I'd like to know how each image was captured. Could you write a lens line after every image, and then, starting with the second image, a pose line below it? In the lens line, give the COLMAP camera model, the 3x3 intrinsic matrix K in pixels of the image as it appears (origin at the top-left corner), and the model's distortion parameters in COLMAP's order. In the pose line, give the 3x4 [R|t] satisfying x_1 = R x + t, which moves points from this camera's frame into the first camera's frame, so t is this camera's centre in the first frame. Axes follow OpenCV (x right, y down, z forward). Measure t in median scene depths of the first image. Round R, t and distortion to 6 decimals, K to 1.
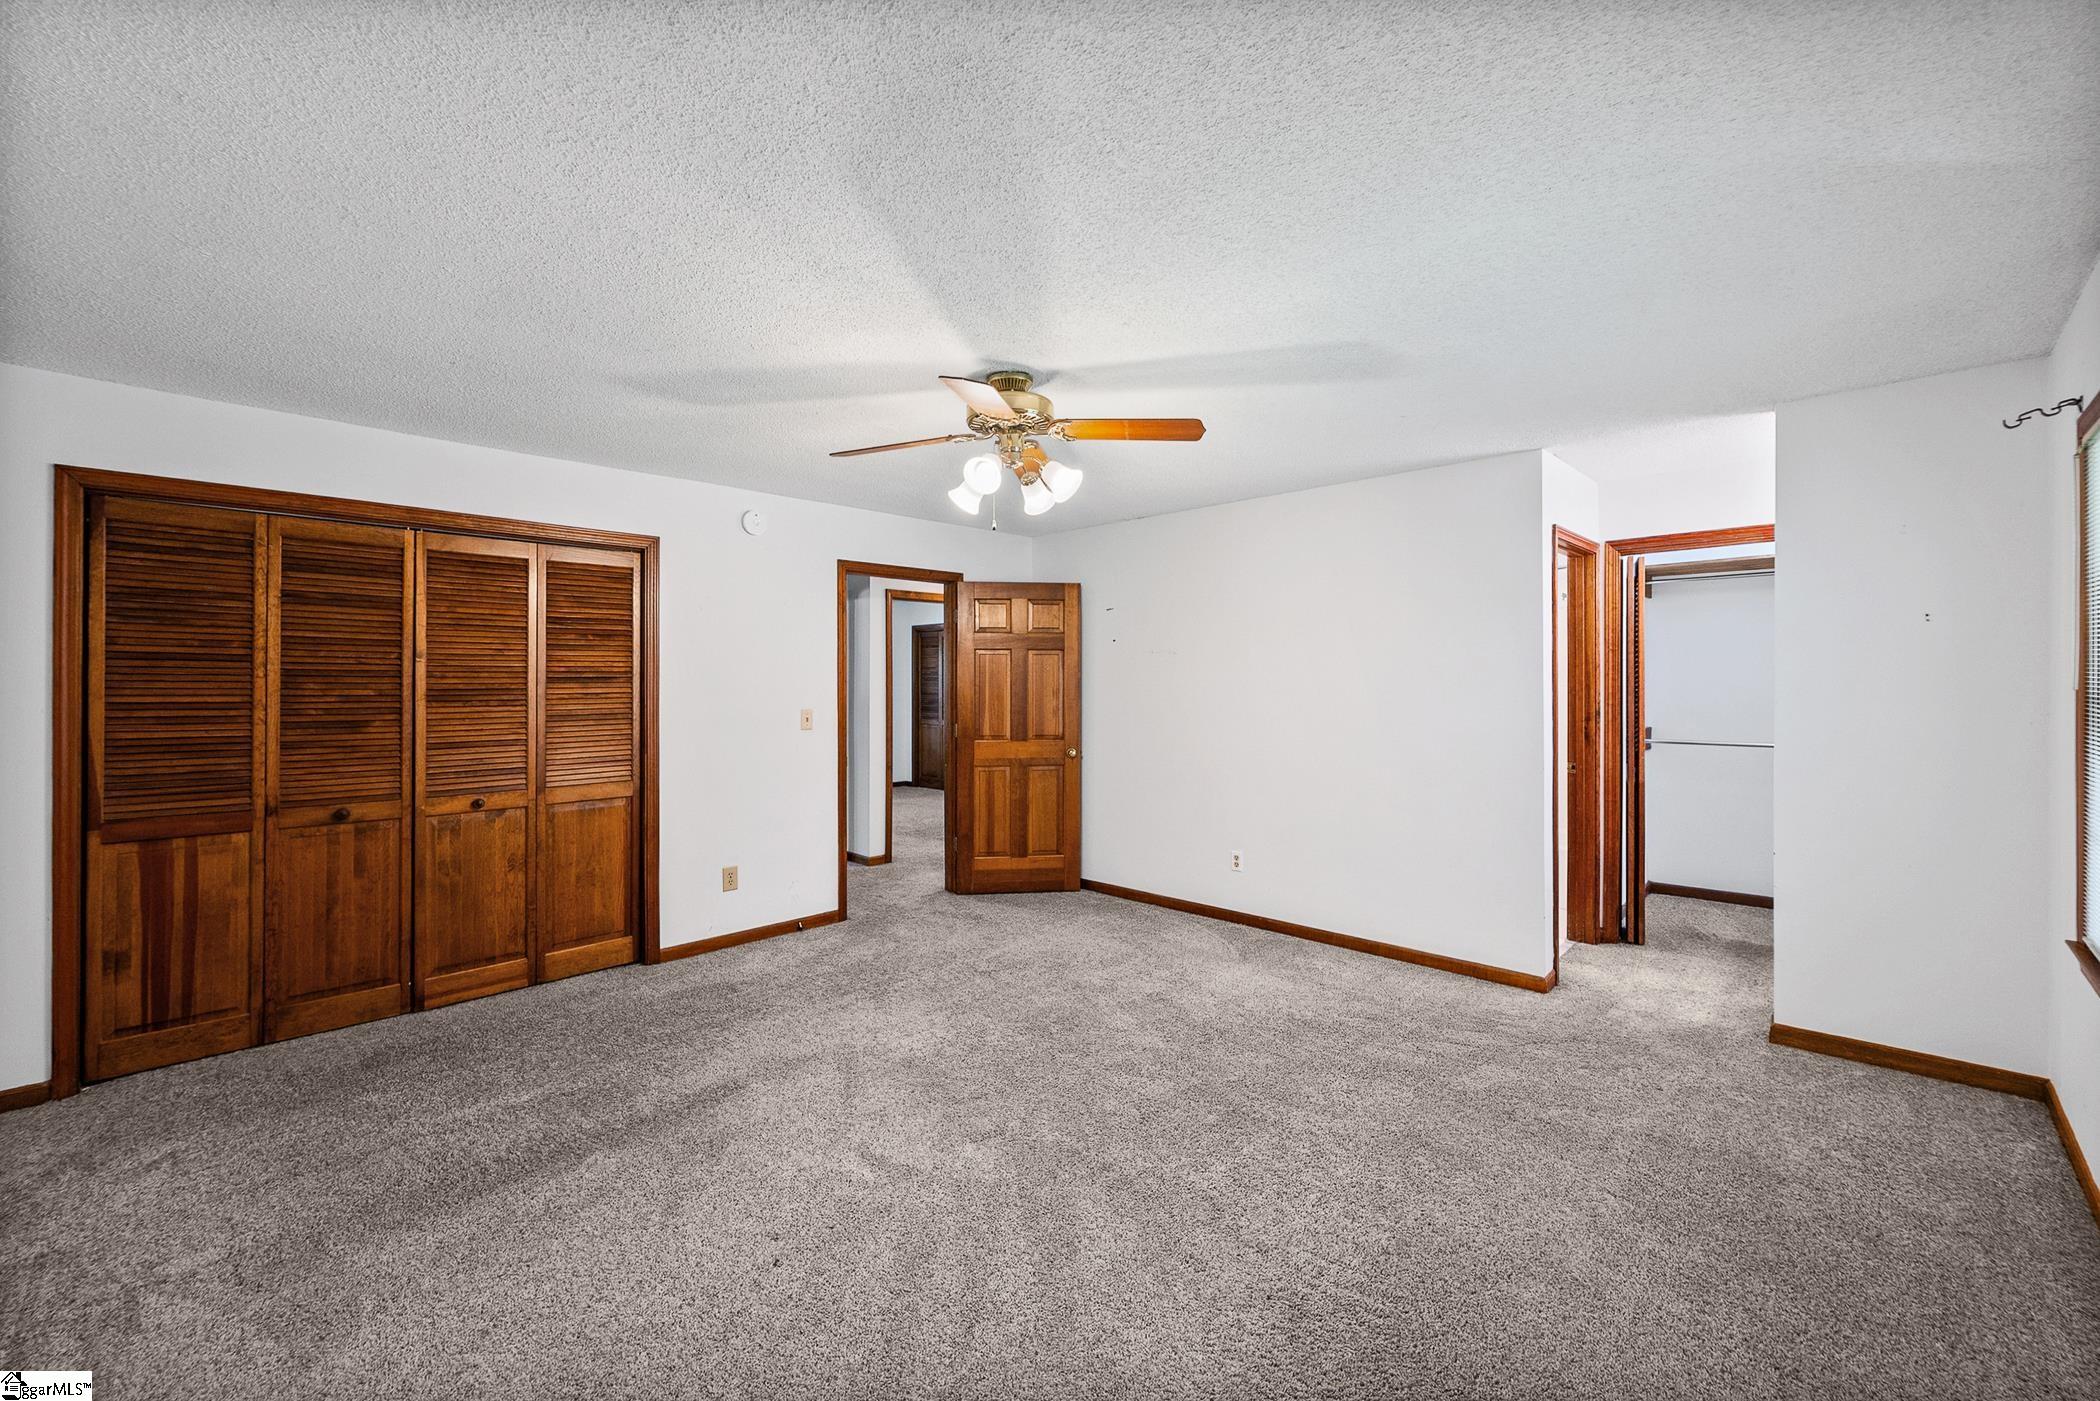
lens RADIAL K [[856.0, 0, 1043.3], [0, 856.0, 691.6], [0, 0, 1]] dist [-0.002127, -0.000800]
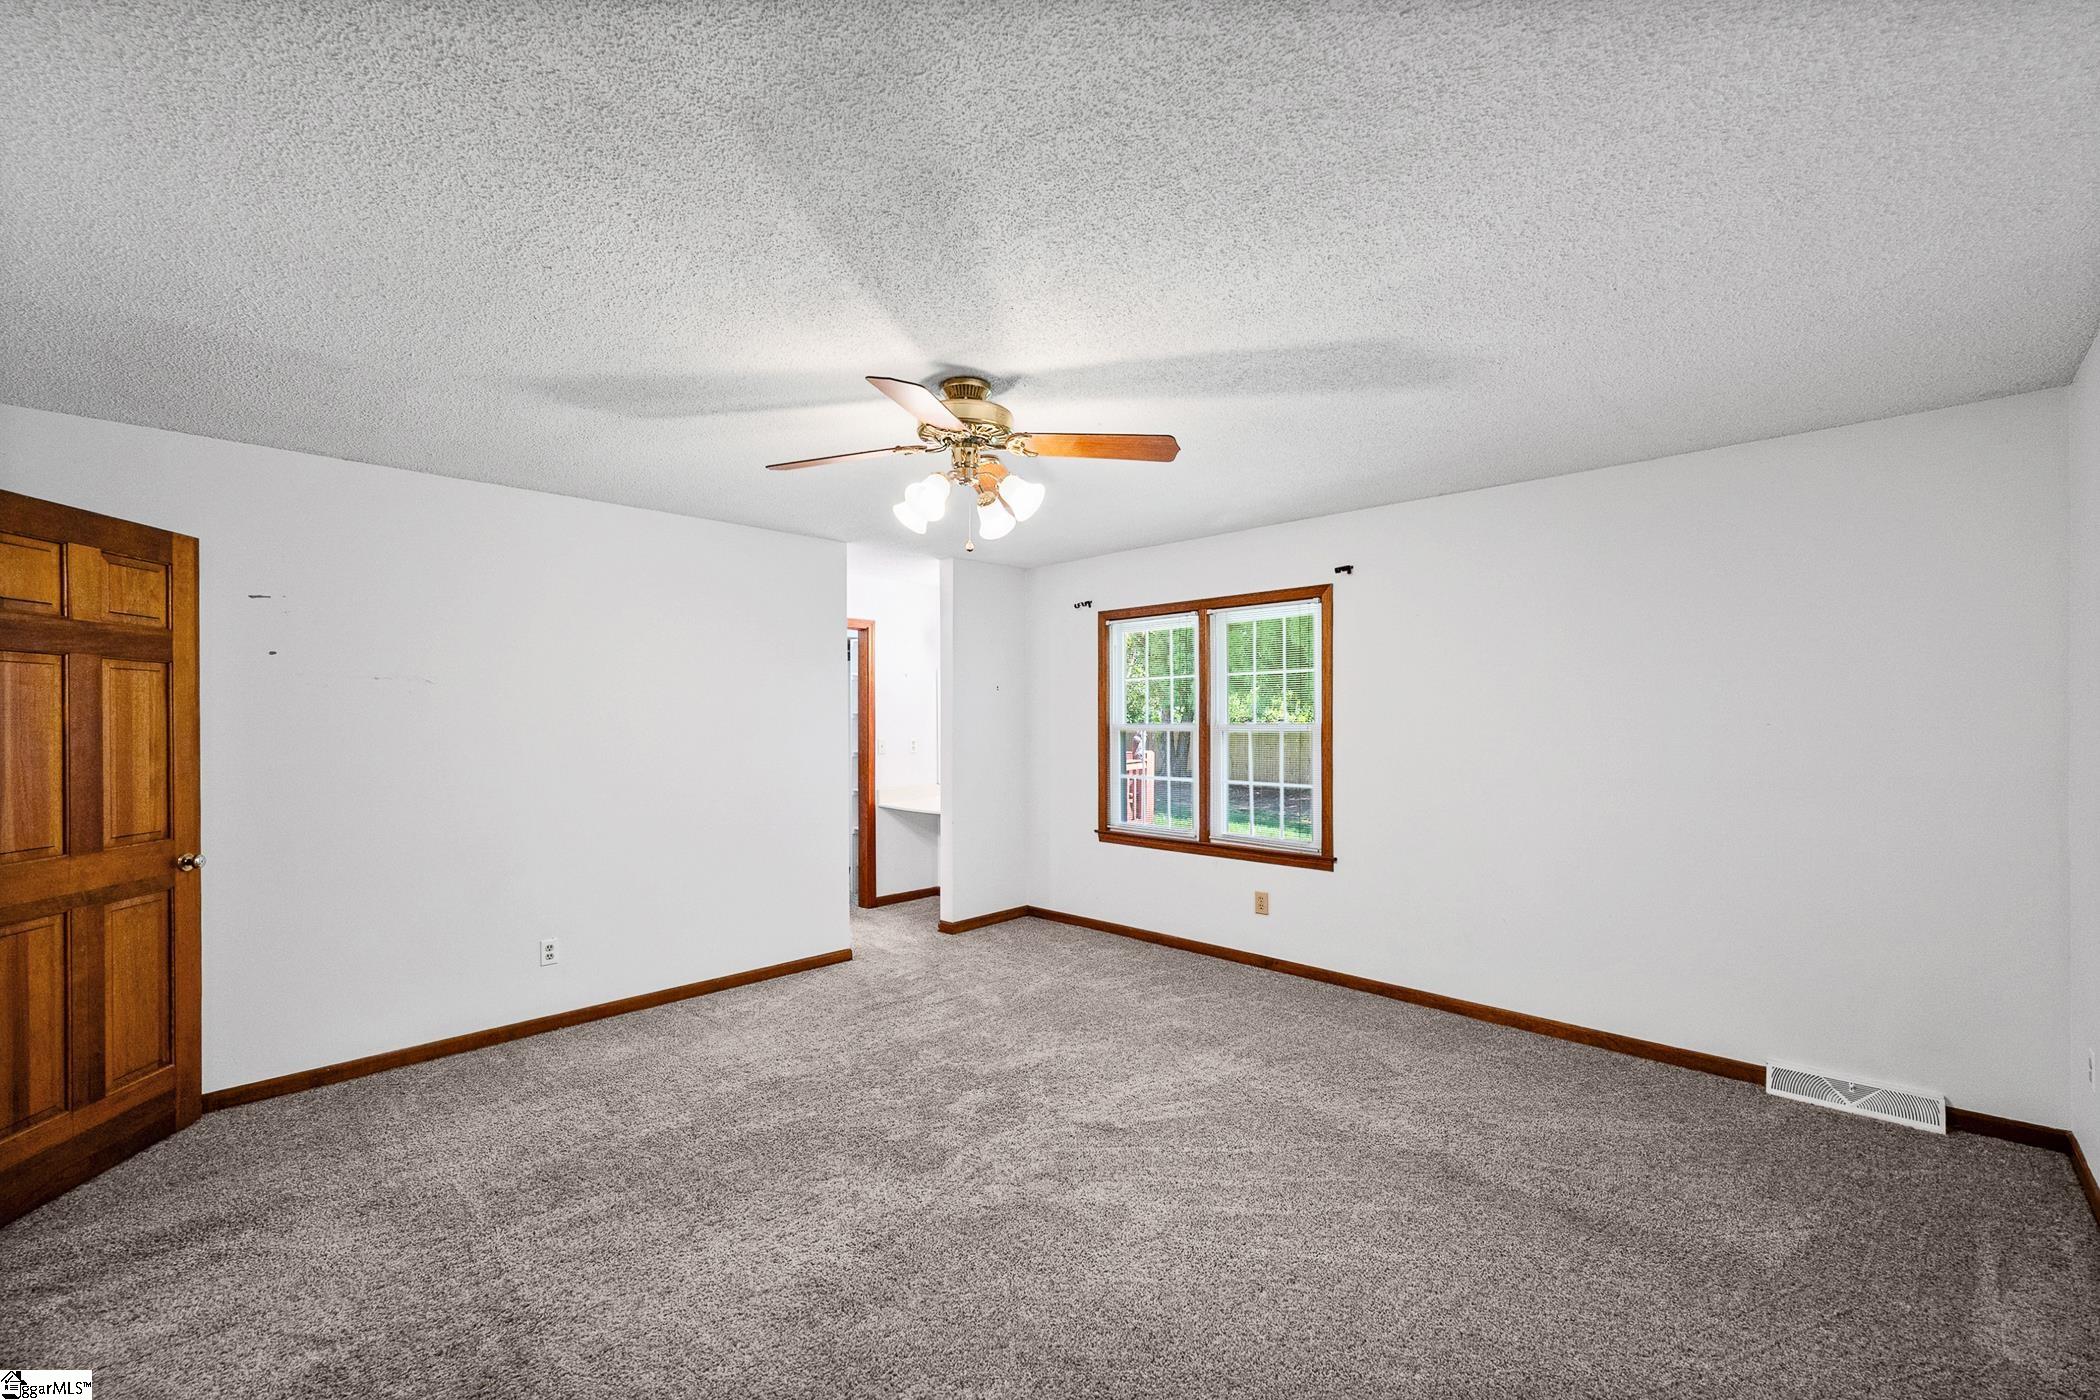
lens RADIAL K [[857.6, 0, 1057.3], [0, 857.6, 731.7], [0, 0, 1]] dist [0.000368, -0.000903]
pose [[-0.015662, -0.014252, 0.999776, -0.644533], [0.014705, 0.999787, 0.014482, -0.009330], [-0.999769, 0.014929, -0.015449, 0.620726]]
